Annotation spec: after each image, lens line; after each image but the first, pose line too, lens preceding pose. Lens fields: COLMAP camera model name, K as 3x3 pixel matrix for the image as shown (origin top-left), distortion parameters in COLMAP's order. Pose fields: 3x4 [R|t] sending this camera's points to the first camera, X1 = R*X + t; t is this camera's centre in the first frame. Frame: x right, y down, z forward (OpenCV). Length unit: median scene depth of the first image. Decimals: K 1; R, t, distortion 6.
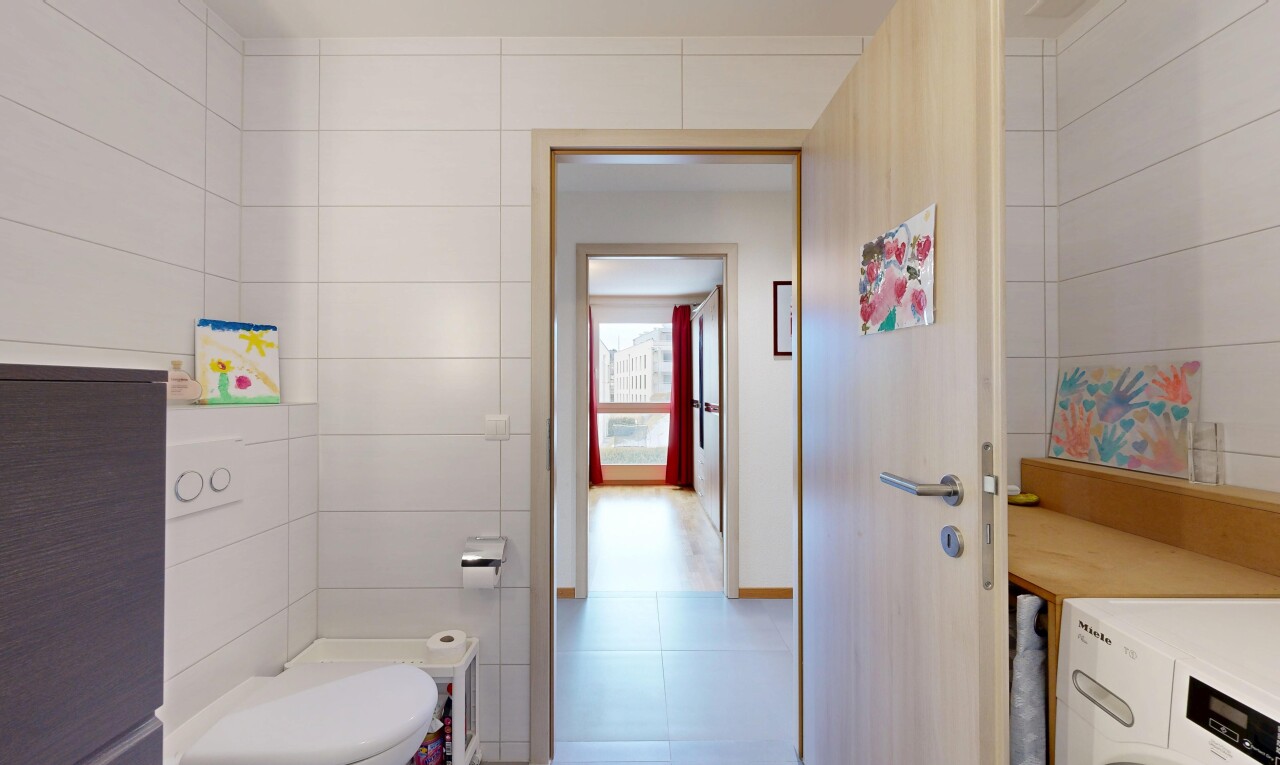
lens RADIAL K [[499.6, 0, 640.0], [0, 499.6, 382.5], [0, 0, 1]] dist [0.000379, 0.000050]
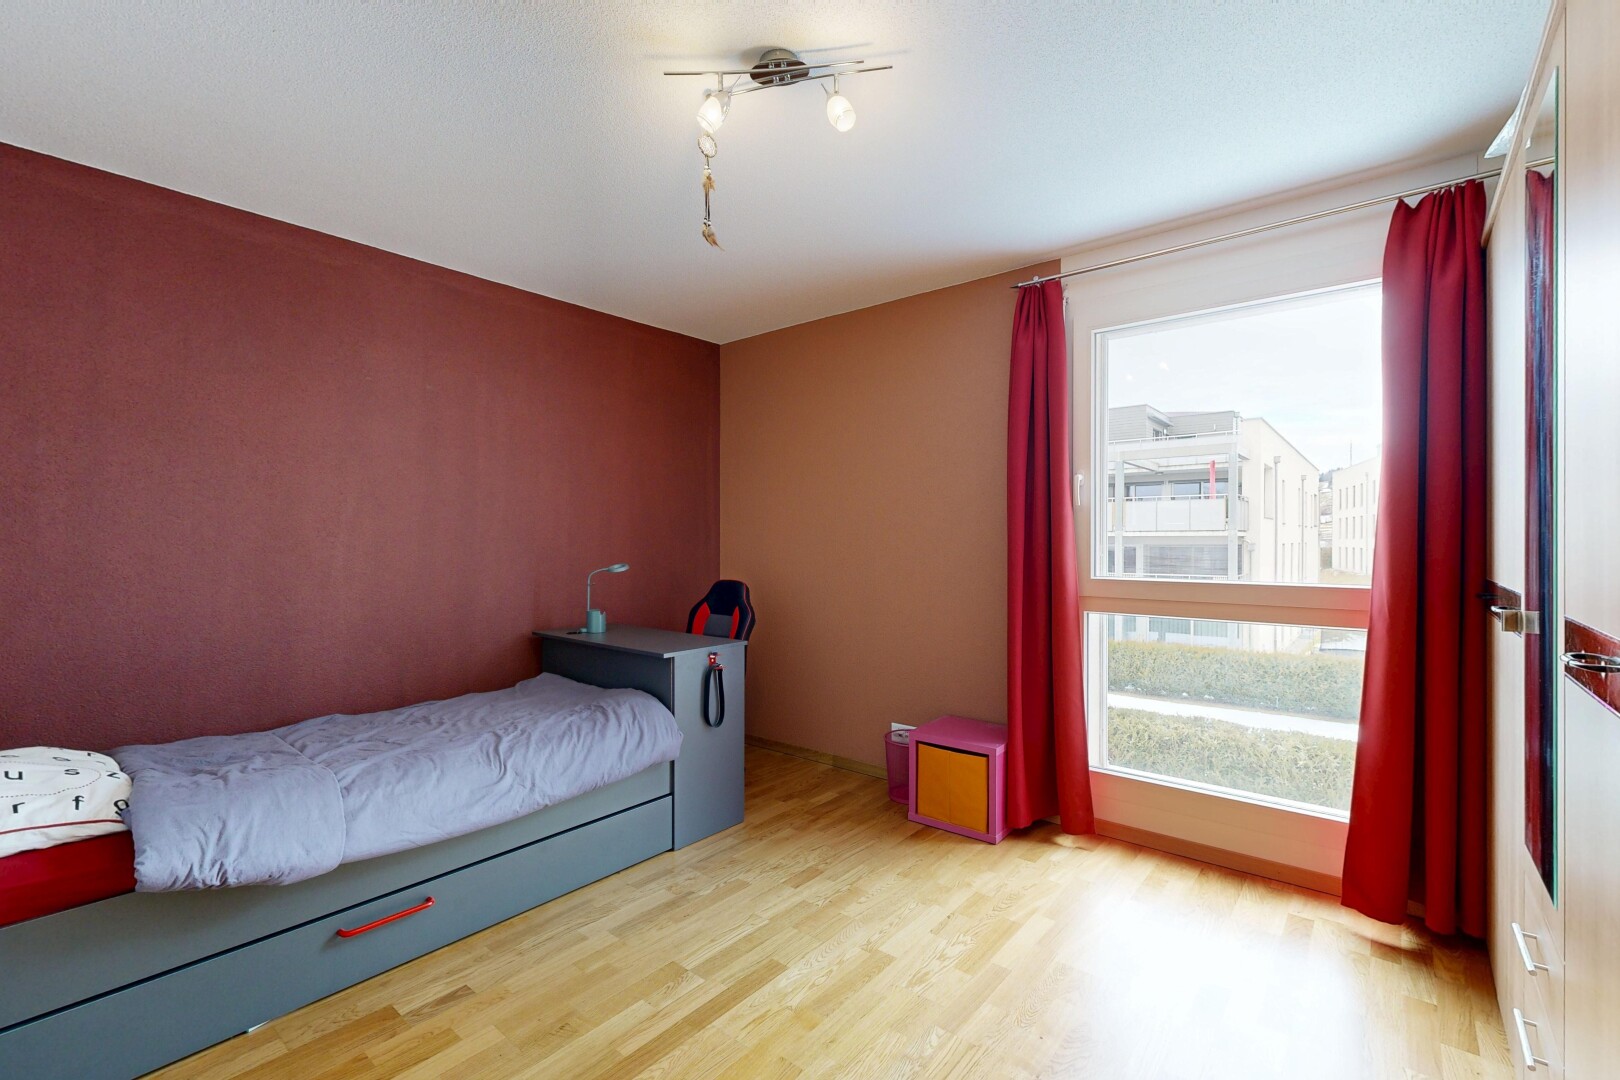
lens RADIAL K [[705.5, 0, 810.0], [0, 705.5, 540.0], [0, 0, 1]] dist [0.000950, 0.000207]
pose [[0.767969, 0.006738, -0.640452, 0.072074], [0.004432, 0.999865, 0.015834, 0.007797], [0.640472, -0.014999, 0.767835, 0.547275]]
